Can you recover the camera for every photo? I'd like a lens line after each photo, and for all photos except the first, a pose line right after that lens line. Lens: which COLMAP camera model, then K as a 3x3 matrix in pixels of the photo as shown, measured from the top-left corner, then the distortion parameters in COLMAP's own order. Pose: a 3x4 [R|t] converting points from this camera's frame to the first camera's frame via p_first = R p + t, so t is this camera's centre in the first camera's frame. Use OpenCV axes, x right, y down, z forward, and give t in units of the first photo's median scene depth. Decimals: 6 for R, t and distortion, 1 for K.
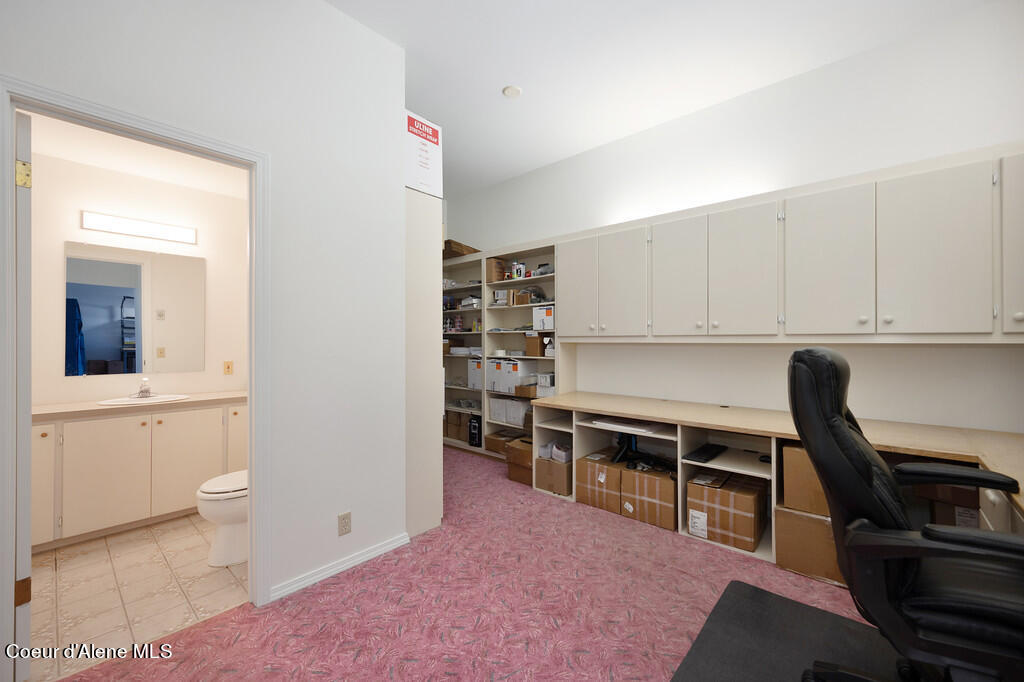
lens RADIAL K [[412.2, 0, 511.1], [0, 412.2, 343.4], [0, 0, 1]] dist [-0.001779, -0.000332]
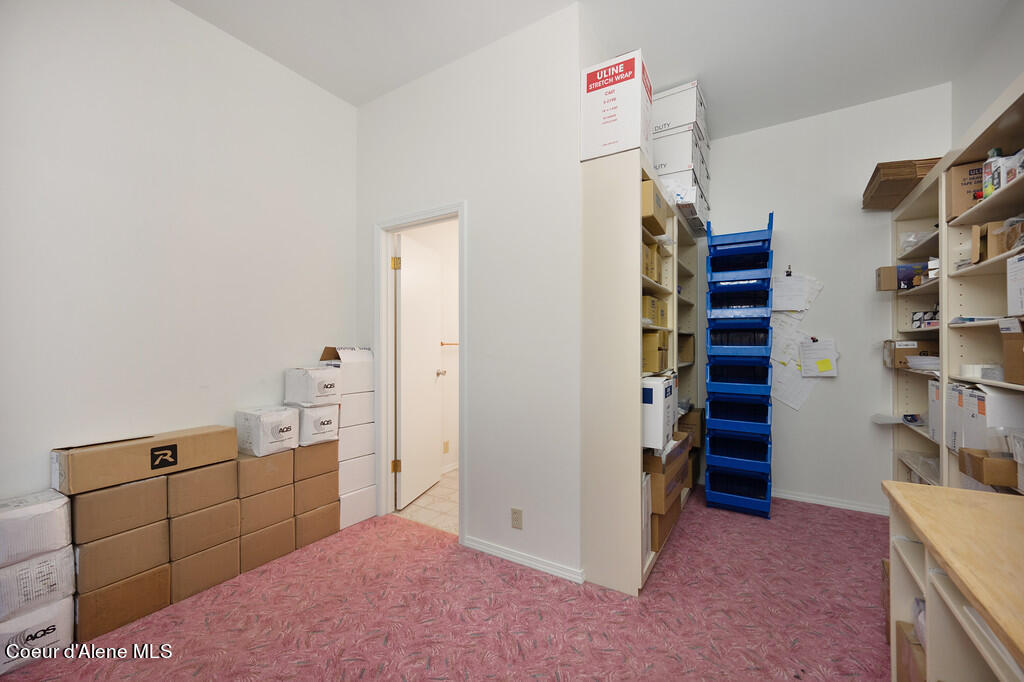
lens RADIAL K [[411.7, 0, 512.0], [0, 411.7, 341.0], [0, 0, 1]] dist [-0.000278, -0.000048]
pose [[0.169884, 0.000899, -0.985464, 0.527761], [-0.004805, 0.999988, 0.000084, -0.010173], [0.985452, 0.004721, 0.169886, 0.684492]]
